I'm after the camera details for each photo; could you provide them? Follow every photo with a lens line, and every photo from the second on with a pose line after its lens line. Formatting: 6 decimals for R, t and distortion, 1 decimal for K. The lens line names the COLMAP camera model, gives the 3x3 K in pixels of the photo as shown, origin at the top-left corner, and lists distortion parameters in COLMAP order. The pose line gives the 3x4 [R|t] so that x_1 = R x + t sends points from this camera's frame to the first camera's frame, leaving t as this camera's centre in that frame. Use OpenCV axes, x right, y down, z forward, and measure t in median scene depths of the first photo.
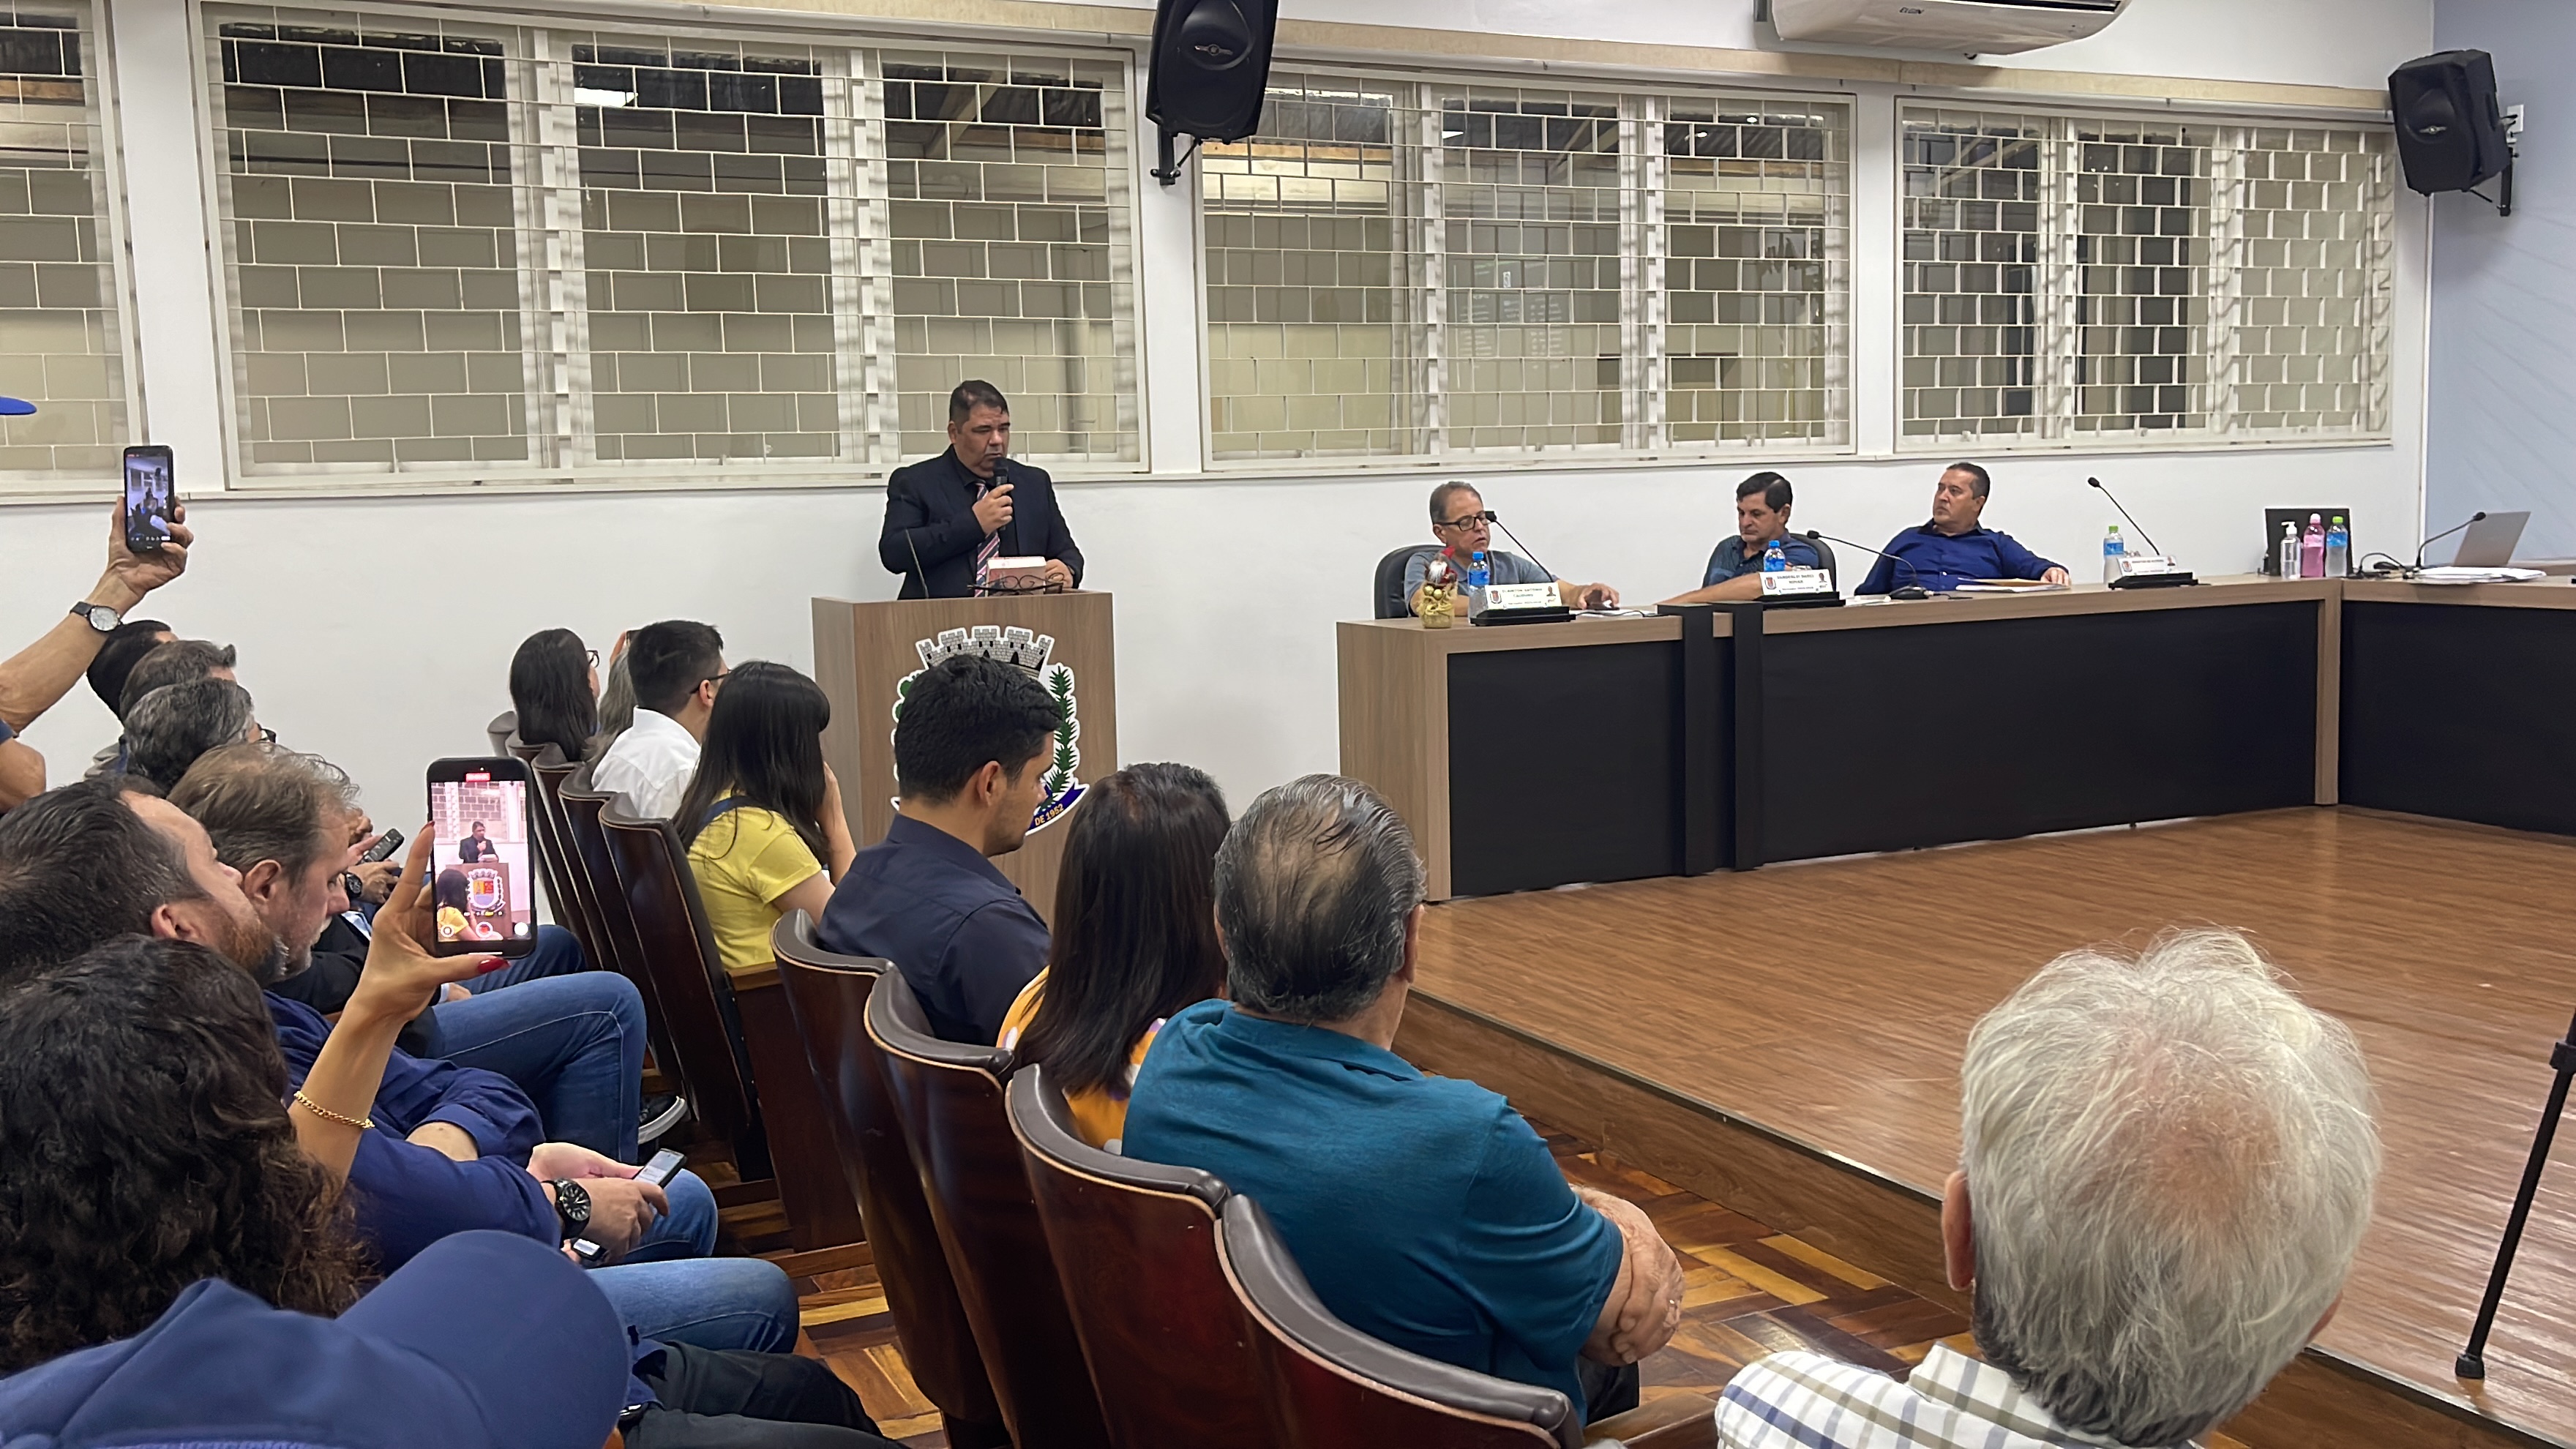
lens RADIAL K [[2239.7, 0, 1301.4], [0, 2239.7, 747.6], [0, 0, 1]] dist [0.055568, -0.047227]
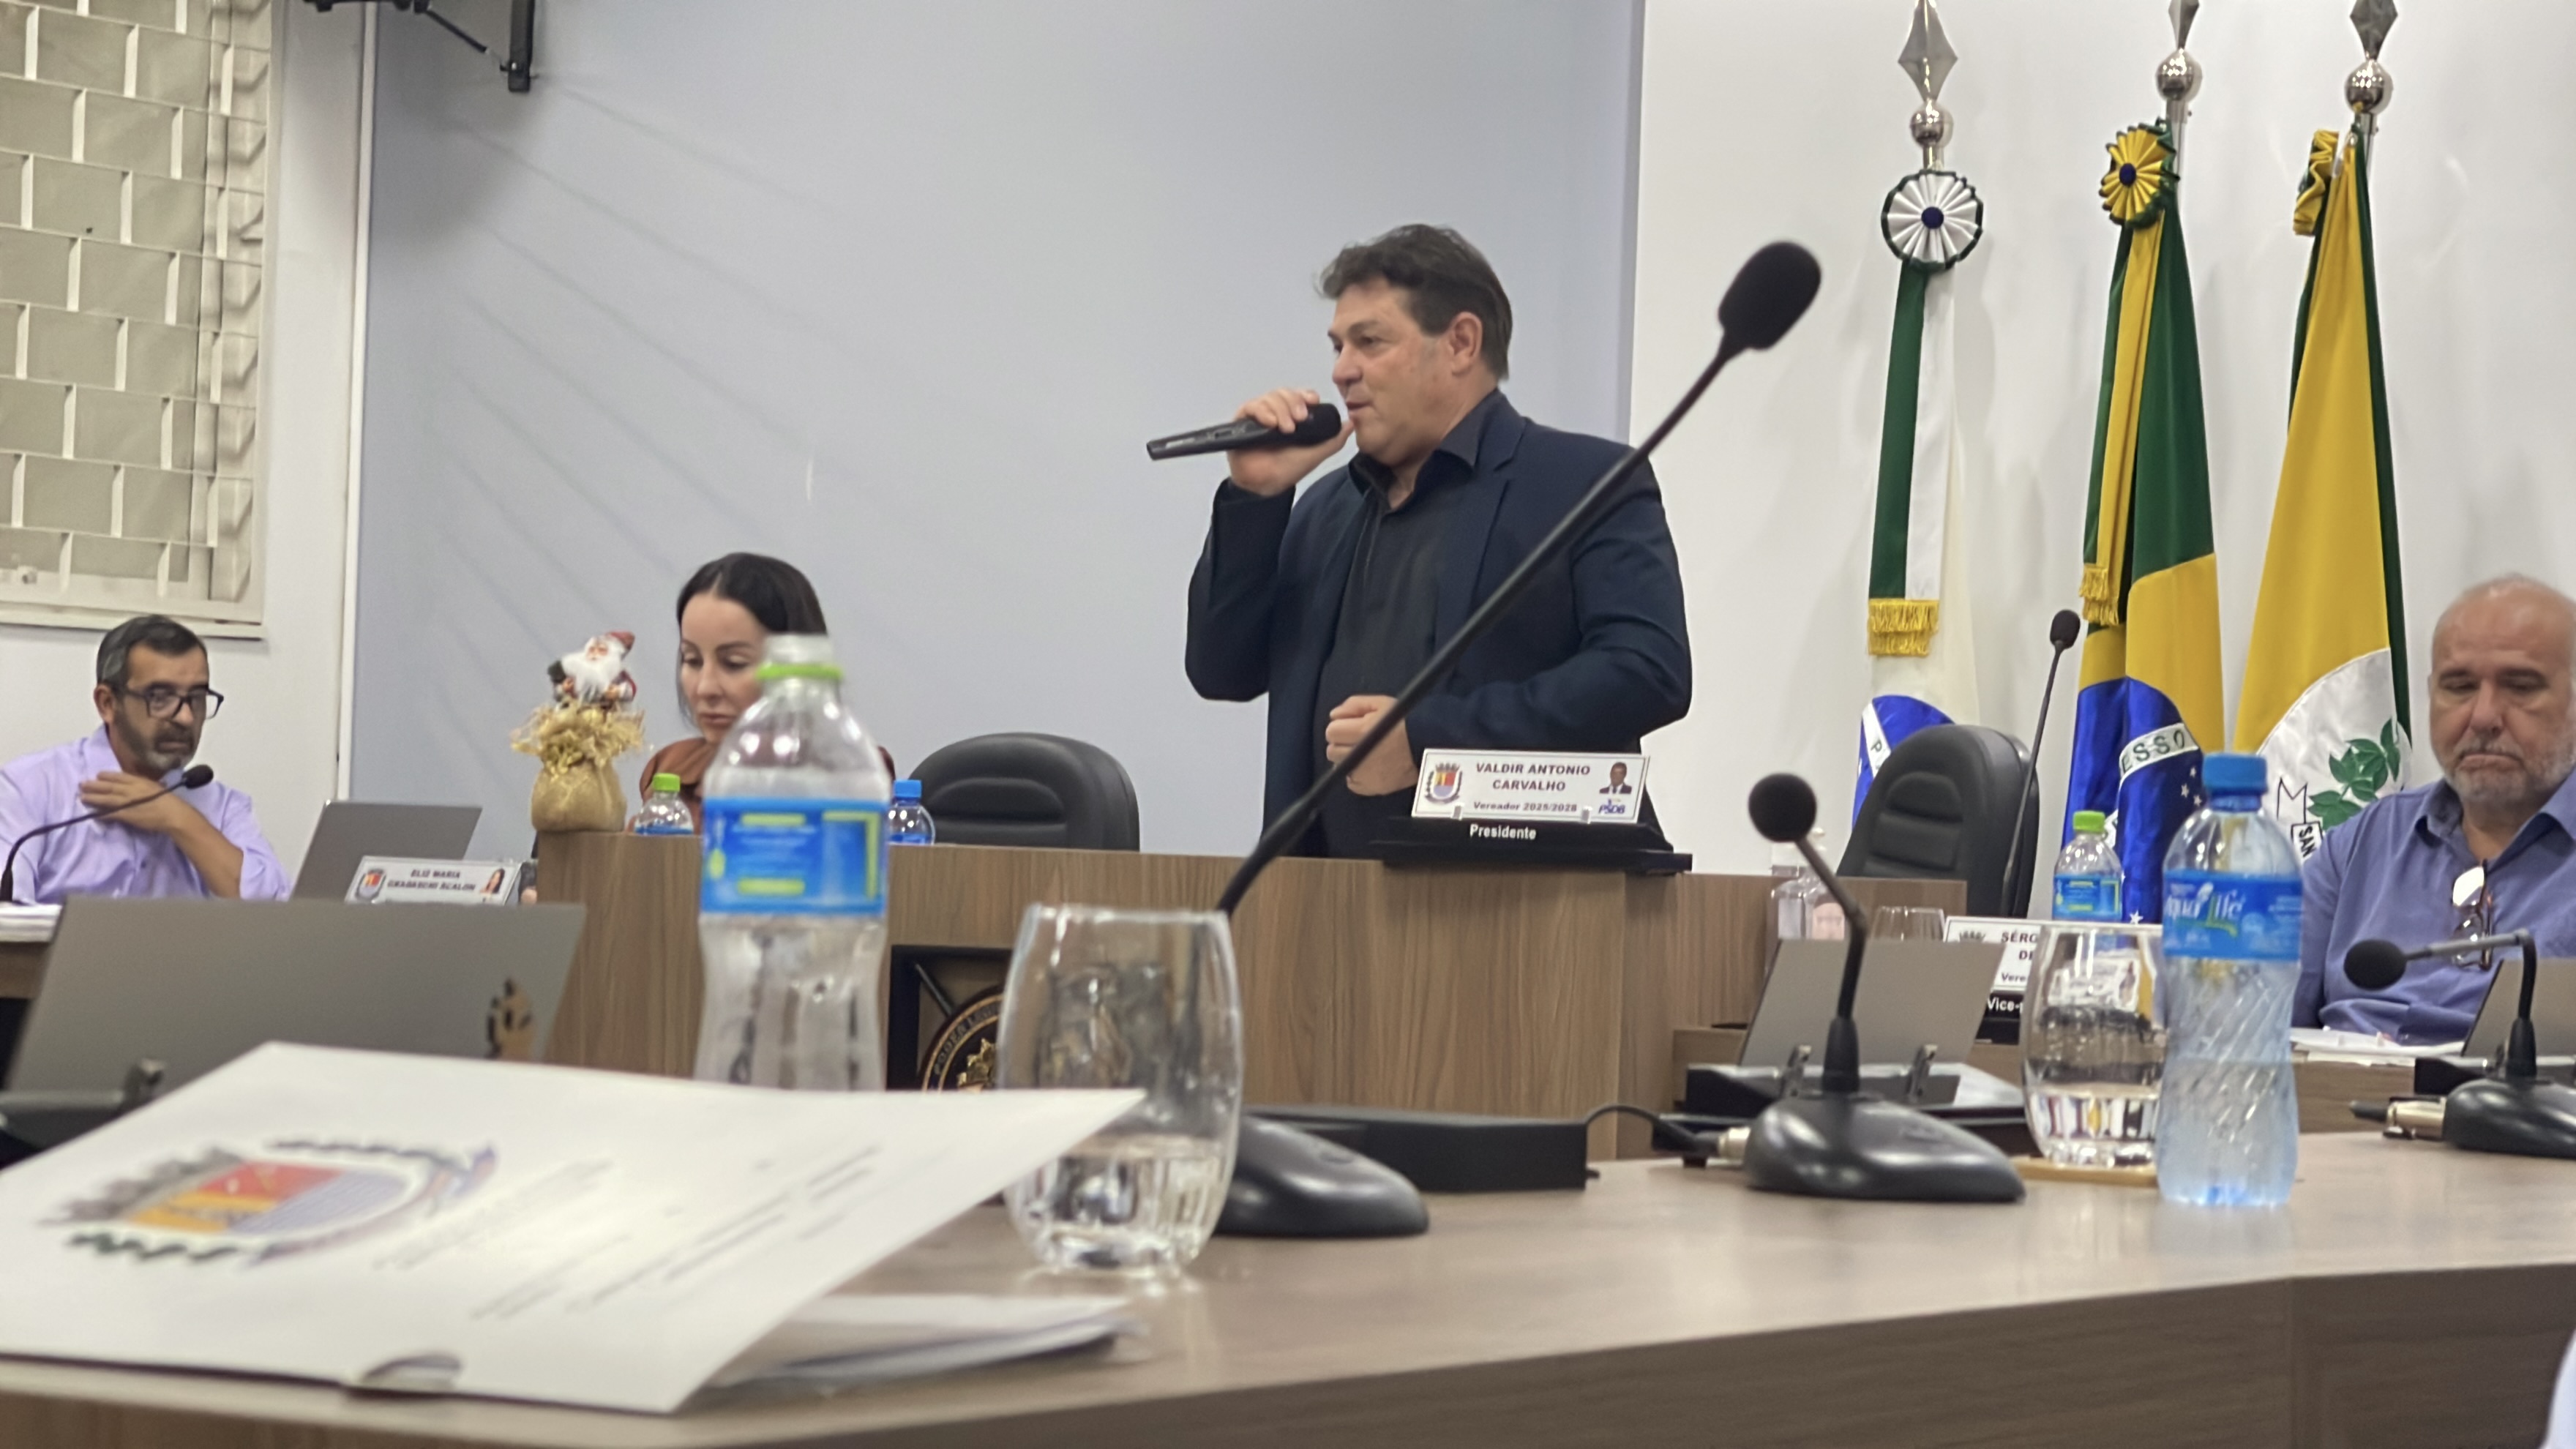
lens RADIAL K [[5334.7, 0, 1359.2], [0, 5334.7, 769.1], [0, 0, 1]] dist [0.180035, 0.000000]
pose [[0.862953, 0.062406, 0.501415, 0.193844], [0.001897, 0.991937, -0.126721, 0.005886], [-0.505280, 0.110306, 0.855877, 0.126373]]
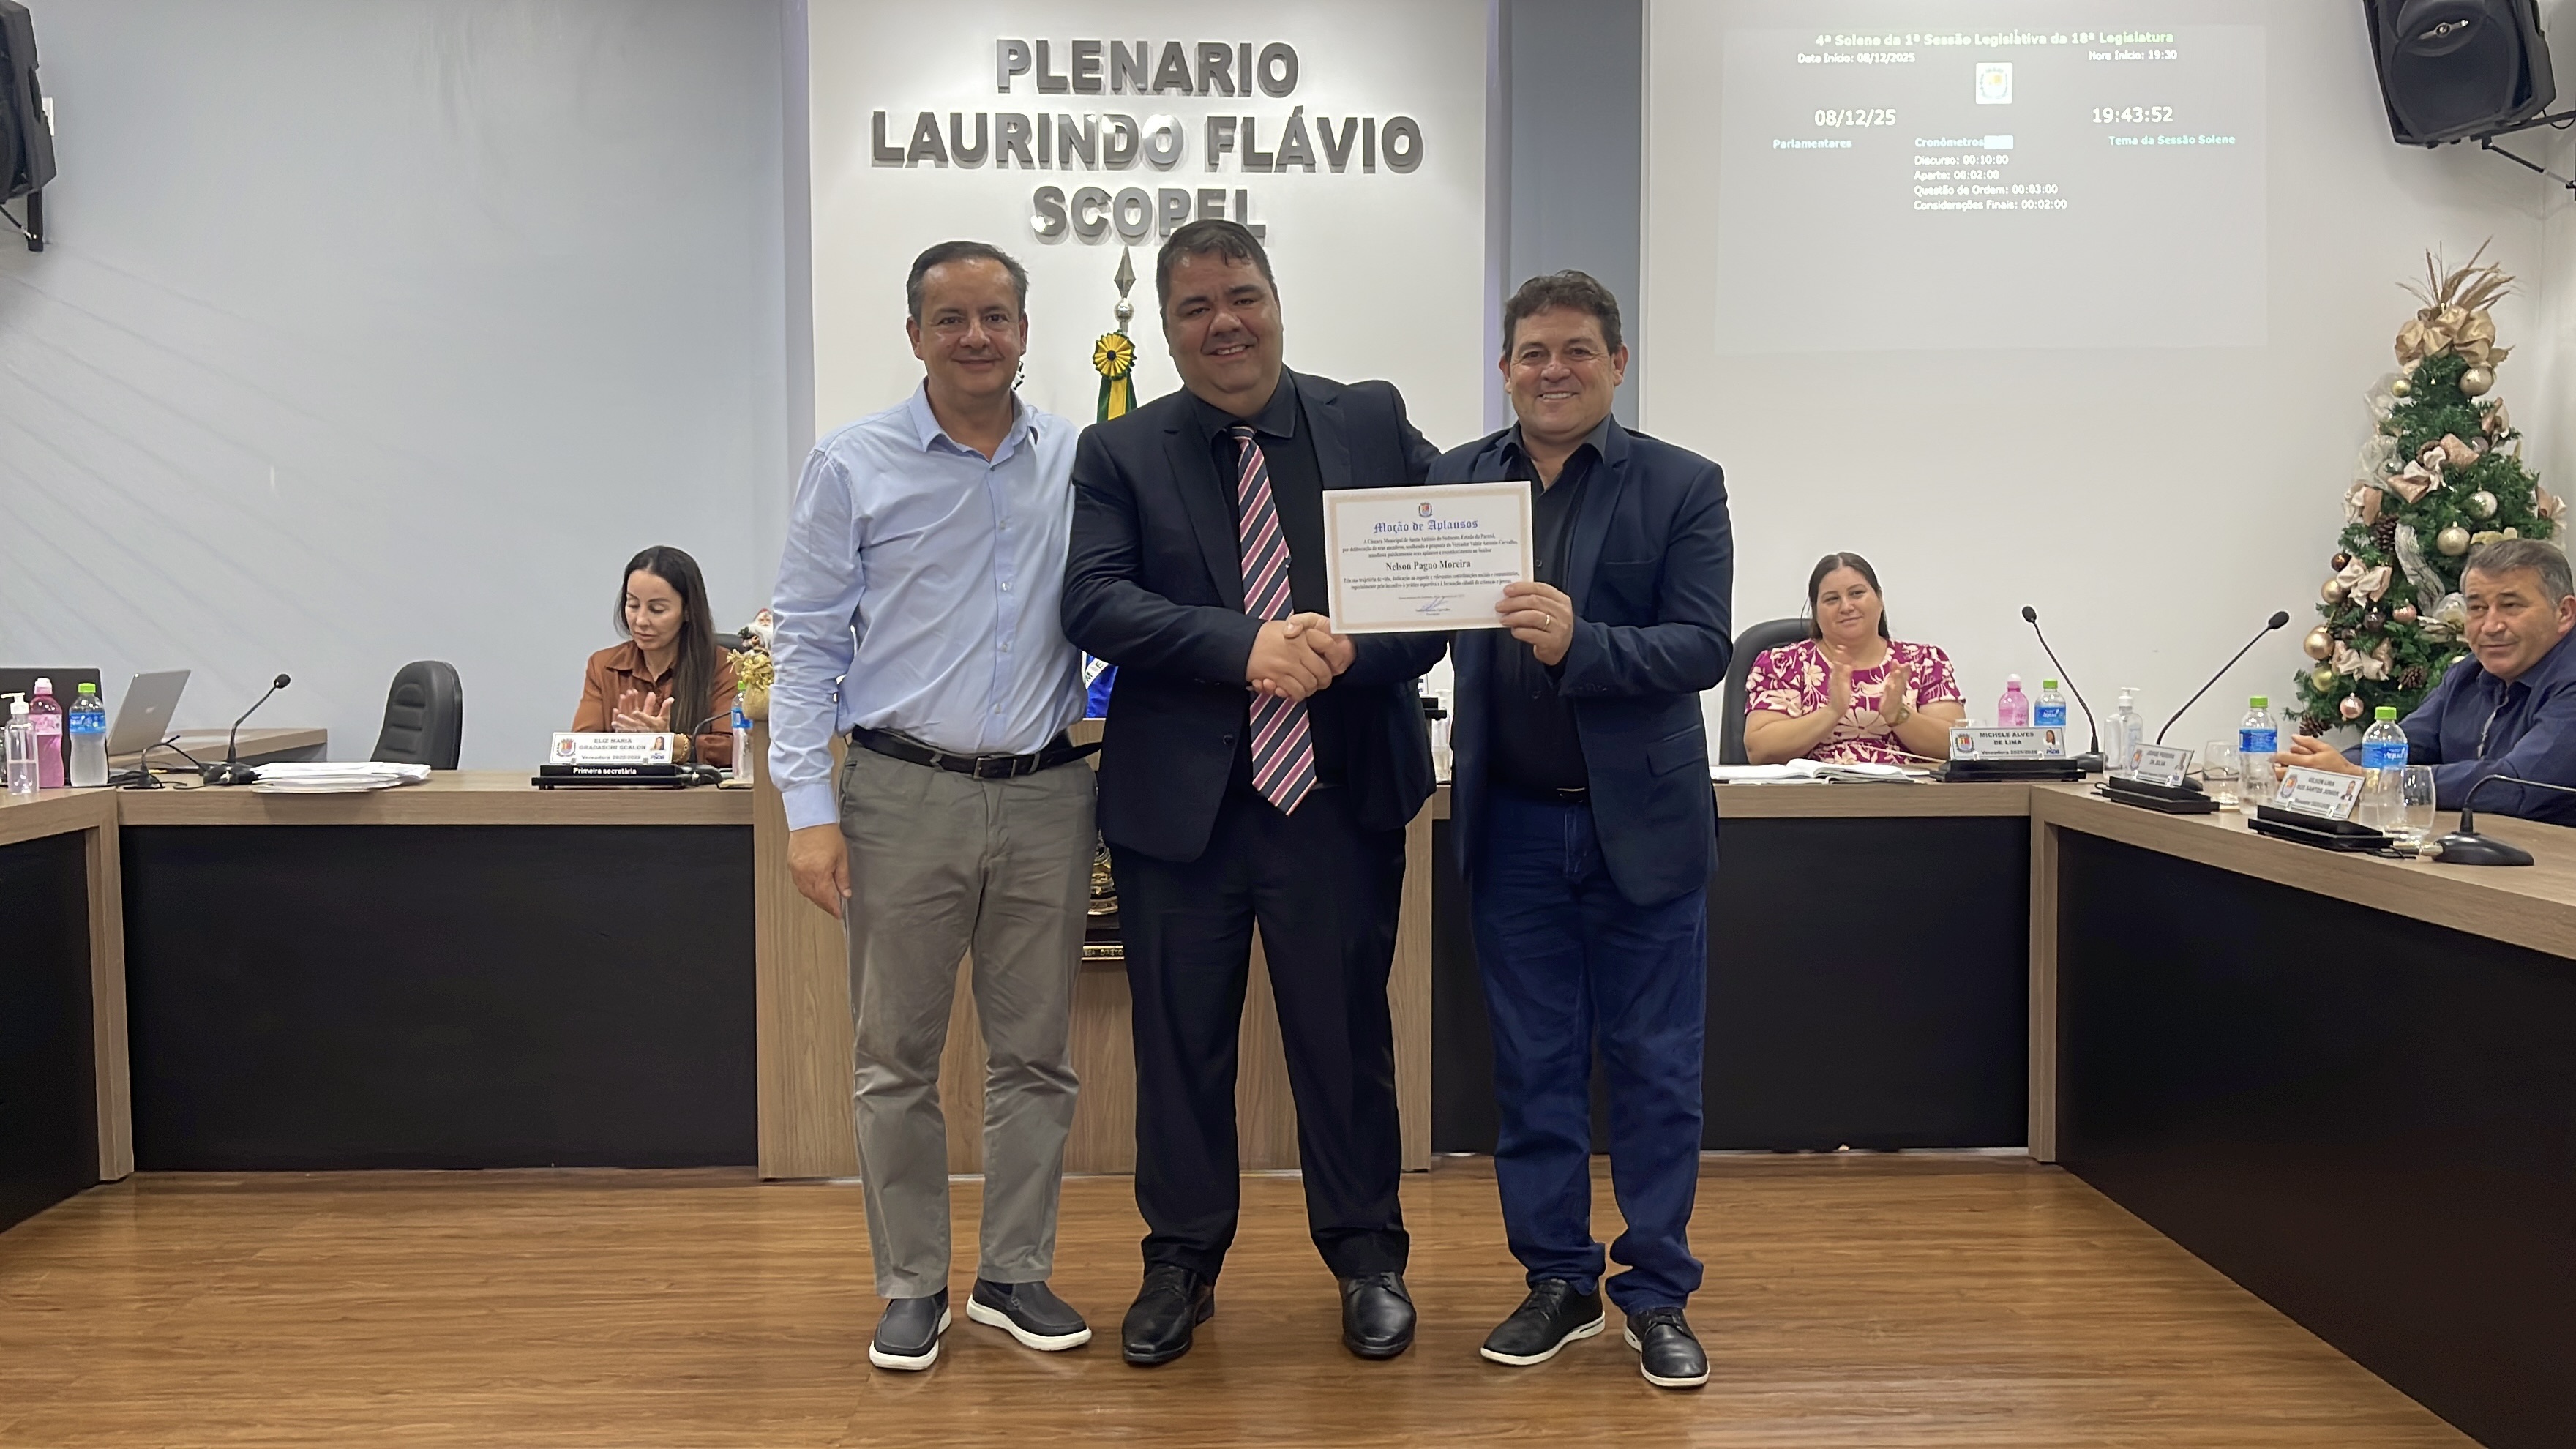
lens RADIAL K [[2239.7, 0, 1293.4], [0, 2239.7, 745.2], [0, 0, 1]] dist [0.055568, -0.047227]
pose [[0.400490, -0.036387, 0.915578, 0.037166], [0.095120, 0.995464, -0.002045, -0.043902], [-0.911351, 0.087909, 0.402134, 0.383418]]
